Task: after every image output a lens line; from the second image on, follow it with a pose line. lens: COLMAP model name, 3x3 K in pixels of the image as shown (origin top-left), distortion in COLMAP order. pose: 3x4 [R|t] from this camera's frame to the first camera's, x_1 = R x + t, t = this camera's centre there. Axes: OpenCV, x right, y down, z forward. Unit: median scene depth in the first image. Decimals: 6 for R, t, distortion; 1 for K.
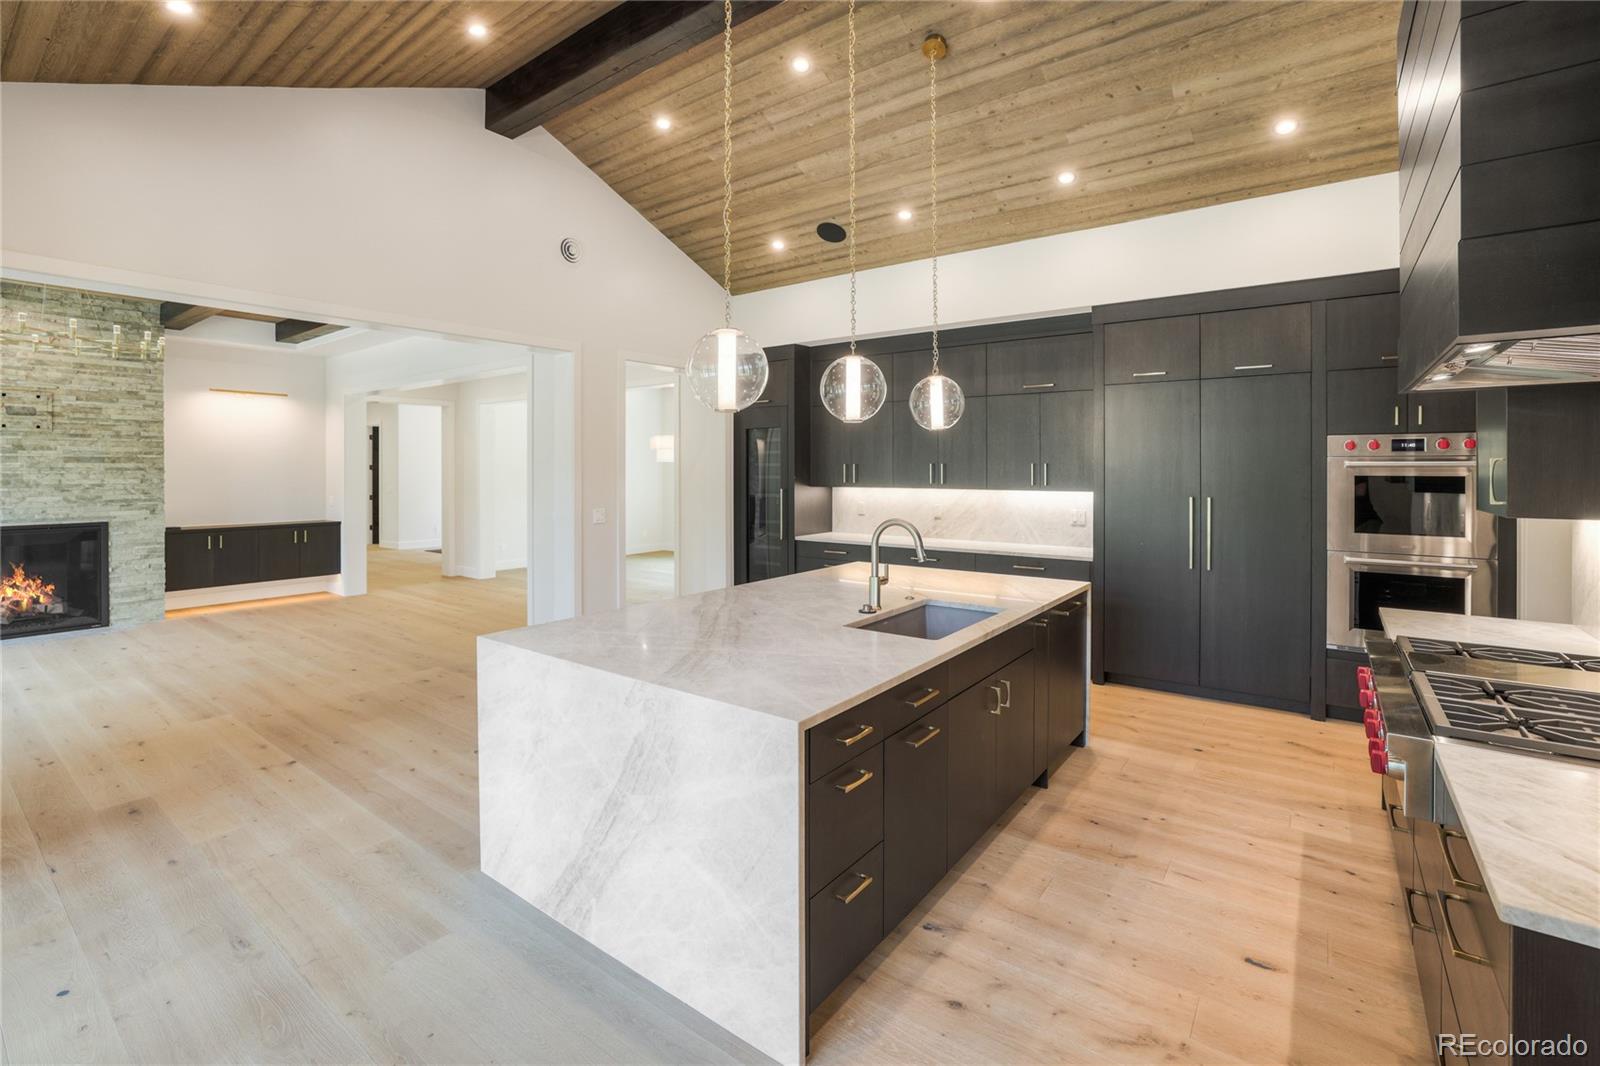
lens RADIAL K [[719.9, 0, 798.0], [0, 719.9, 468.8], [0, 0, 1]] dist [-0.043129, 0.018249]
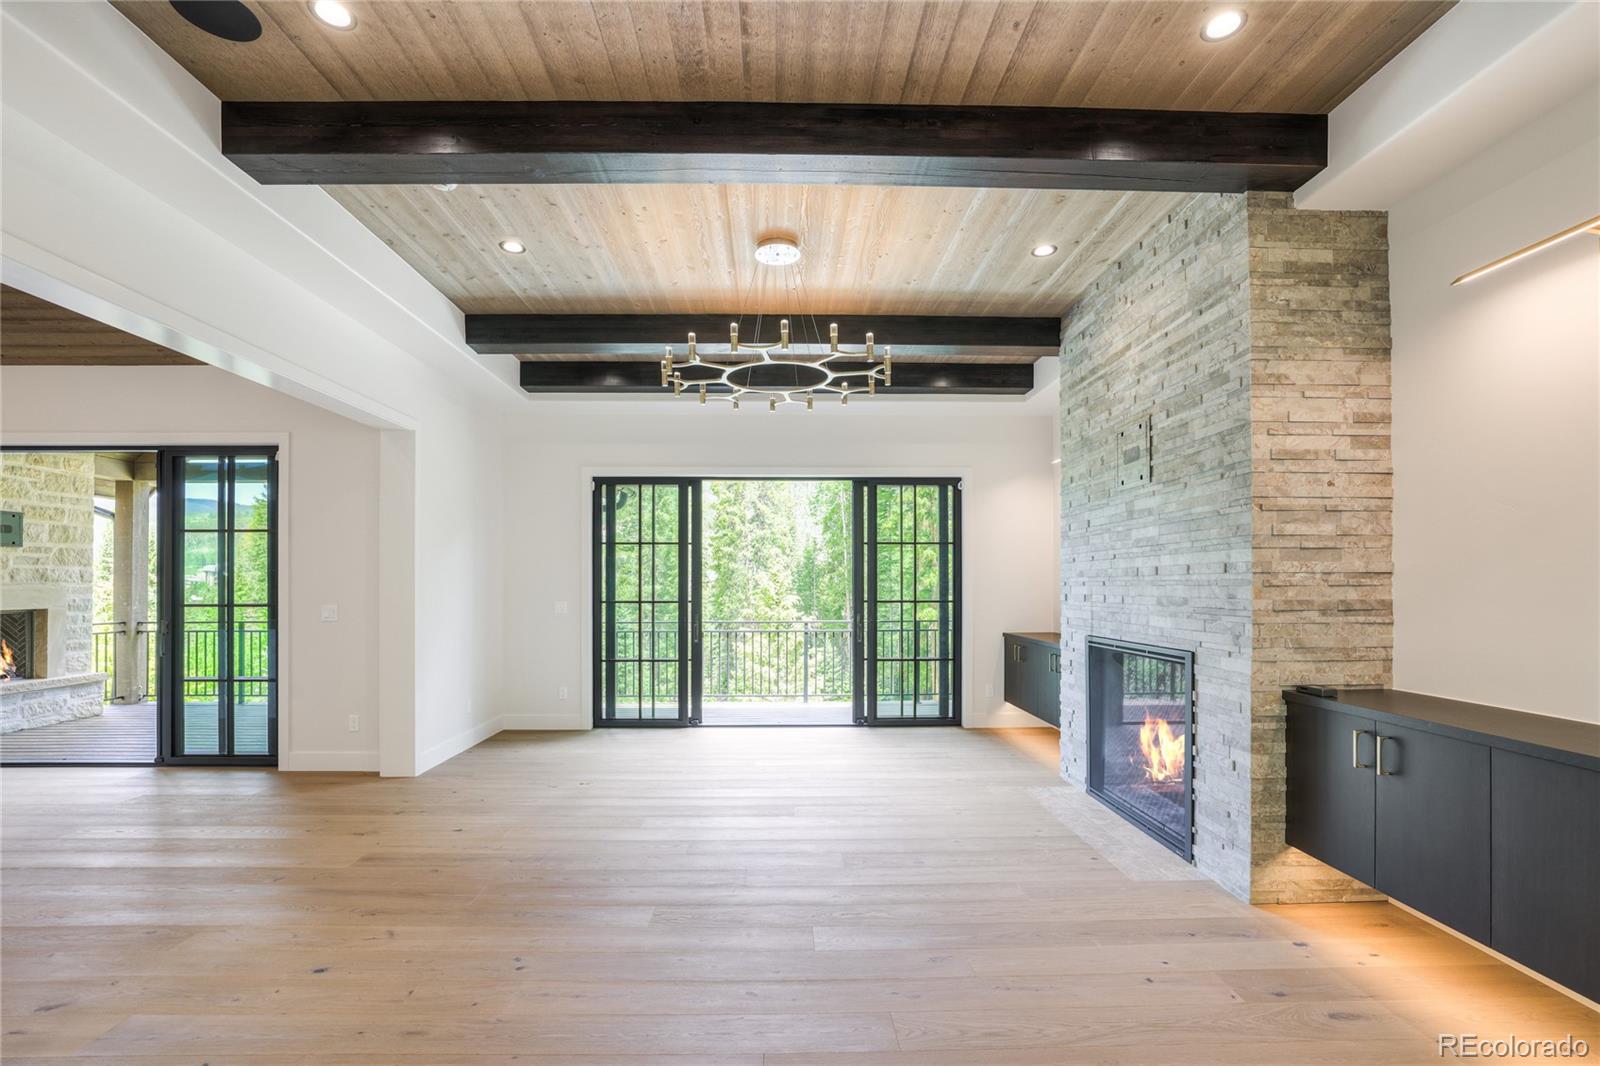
lens RADIAL K [[707.7, 0, 789.8], [0, 707.7, 582.4], [0, 0, 1]] dist [-0.046107, 0.016688]
pose [[-0.788094, 0.000357, -0.615554, -0.594668], [0.001689, 0.999997, -0.001583, 0.034893], [0.615552, -0.002287, -0.788093, 1.551883]]
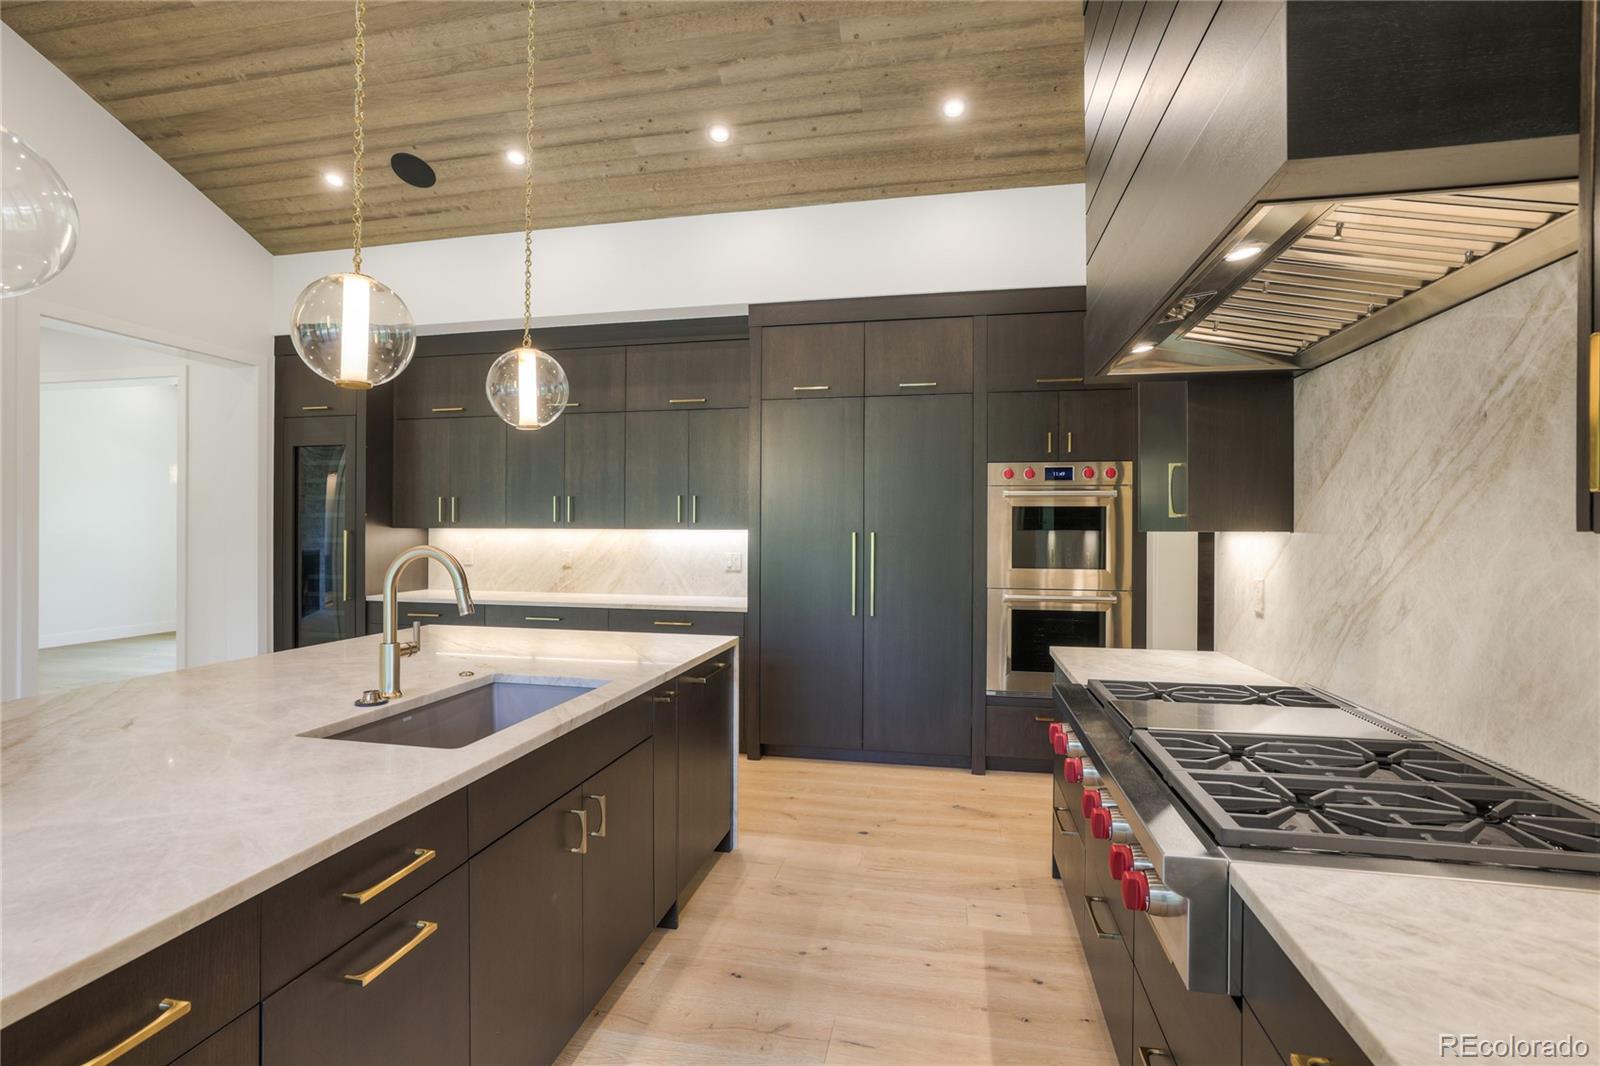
lens RADIAL K [[743.8, 0, 800.0], [0, 743.8, 533.0], [0, 0, 1]] dist [-0.057995, 0.024202]
pose [[0.904973, 0.003671, 0.425453, 0.095161], [-0.004818, 0.999987, 0.001622, 0.034049], [-0.425442, -0.003517, 0.904979, 0.184232]]
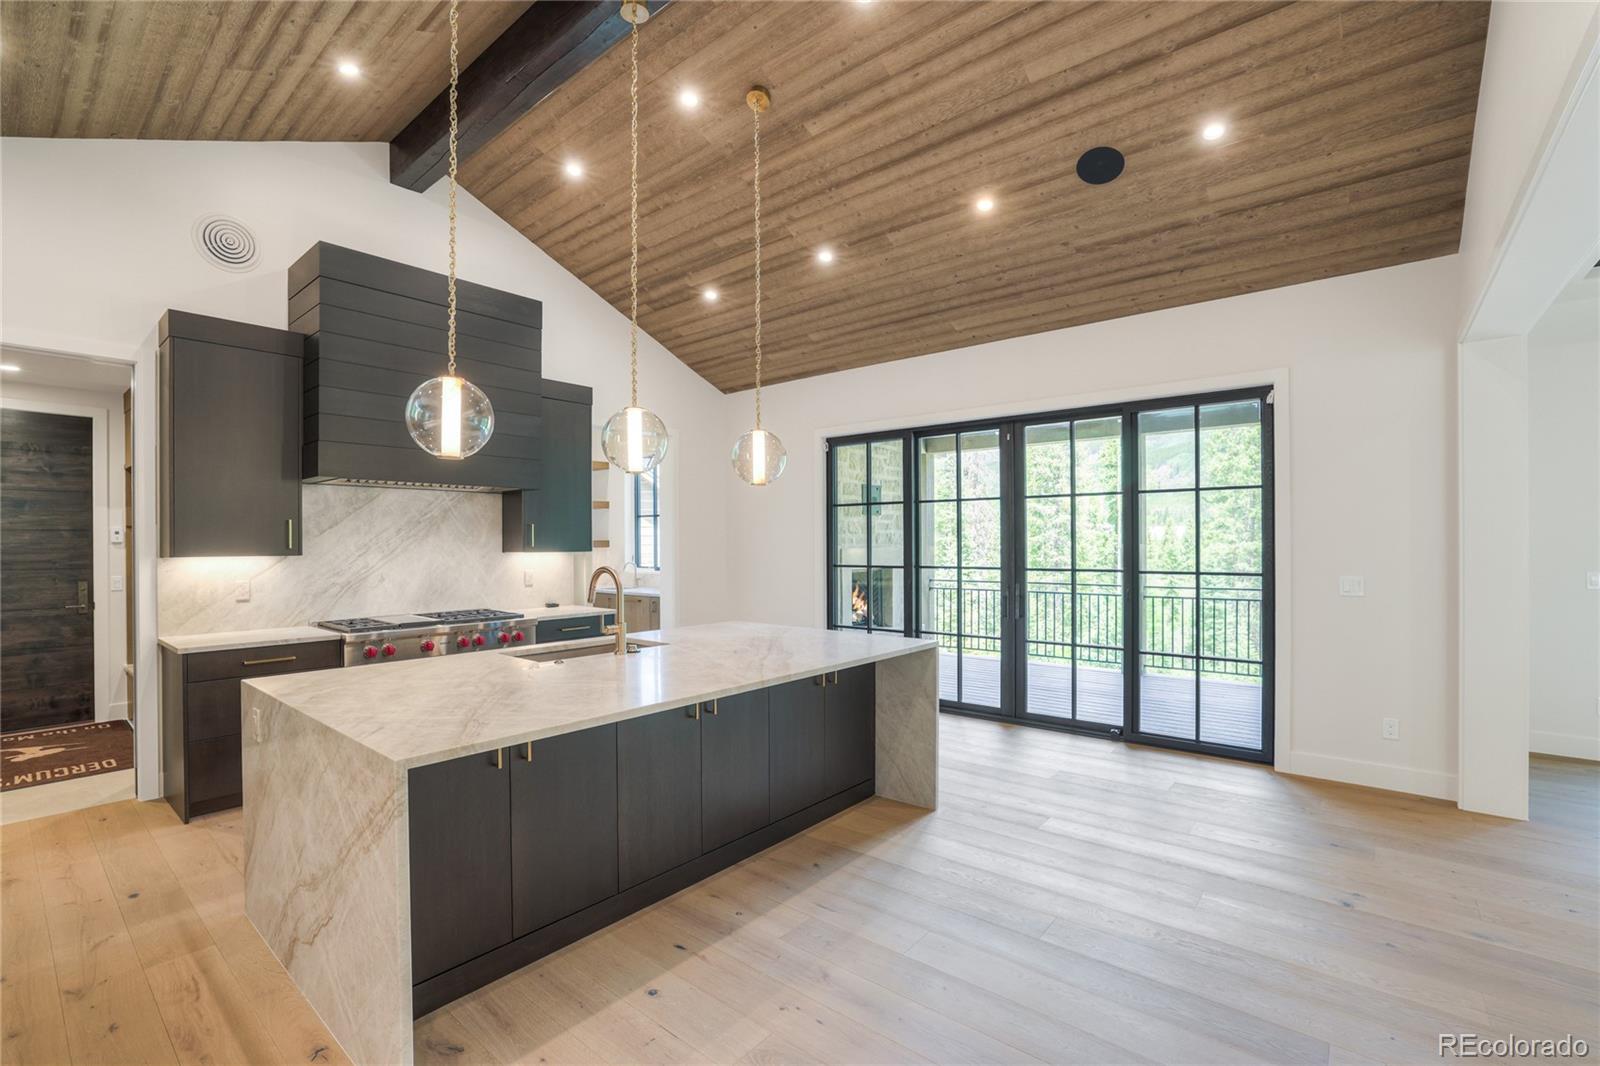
lens RADIAL K [[702.0, 0, 789.5], [0, 702.0, 542.7], [0, 0, 1]] dist [-0.046545, 0.015812]
pose [[-0.998453, 0.007342, 0.055109, -0.116927], [0.007423, 0.999972, 0.001261, 0.021619], [-0.055098, 0.001668, -0.998480, 1.199482]]
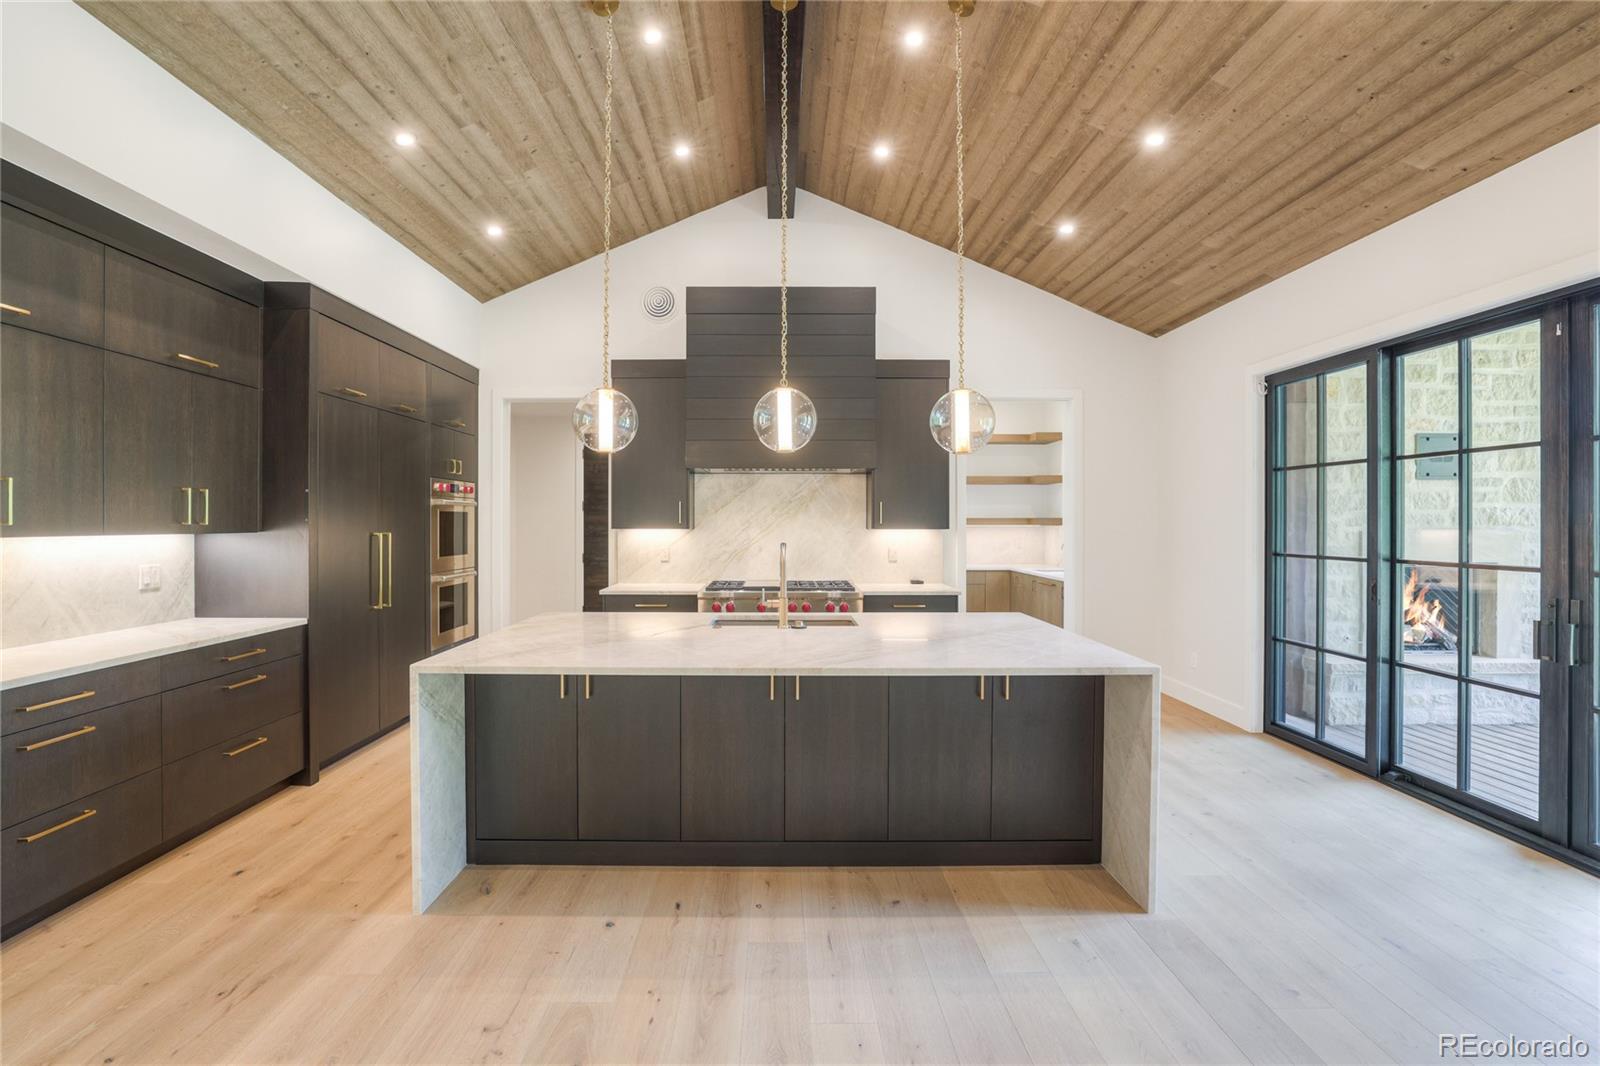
lens RADIAL K [[718.5, 0, 779.6], [0, 718.5, 520.9], [0, 0, 1]] dist [-0.039904, 0.016567]
pose [[-0.603949, 0.001018, 0.797022, -0.449253], [0.001119, 0.999999, -0.000429, 0.021645], [-0.797022, 0.000633, -0.603950, 0.992782]]
